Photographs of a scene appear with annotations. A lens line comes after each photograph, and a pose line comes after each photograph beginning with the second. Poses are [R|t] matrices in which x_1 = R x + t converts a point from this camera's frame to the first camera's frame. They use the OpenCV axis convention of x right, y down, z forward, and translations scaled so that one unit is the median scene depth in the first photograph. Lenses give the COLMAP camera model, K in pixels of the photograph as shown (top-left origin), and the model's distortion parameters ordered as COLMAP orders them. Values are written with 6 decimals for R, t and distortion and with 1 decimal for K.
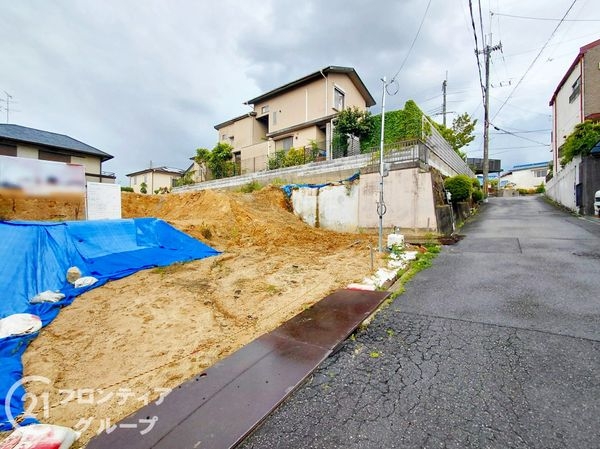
lens RADIAL K [[277.0, 0, 297.1], [0, 277.0, 223.3], [0, 0, 1]] dist [-0.002656, 0.000542]
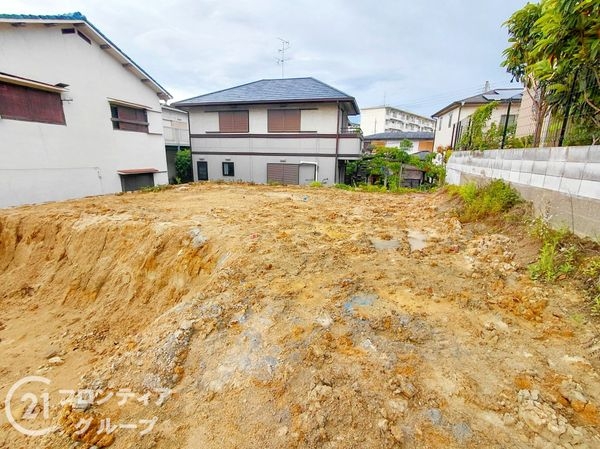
lens RADIAL K [[280.4, 0, 295.5], [0, 280.4, 222.8], [0, 0, 1]] dist [-0.003440, 0.010060]
pose [[0.394446, 0.224172, -0.891156, -0.252256], [-0.007400, 0.970531, 0.240863, -0.222533], [0.918889, -0.088413, 0.384481, 1.093176]]
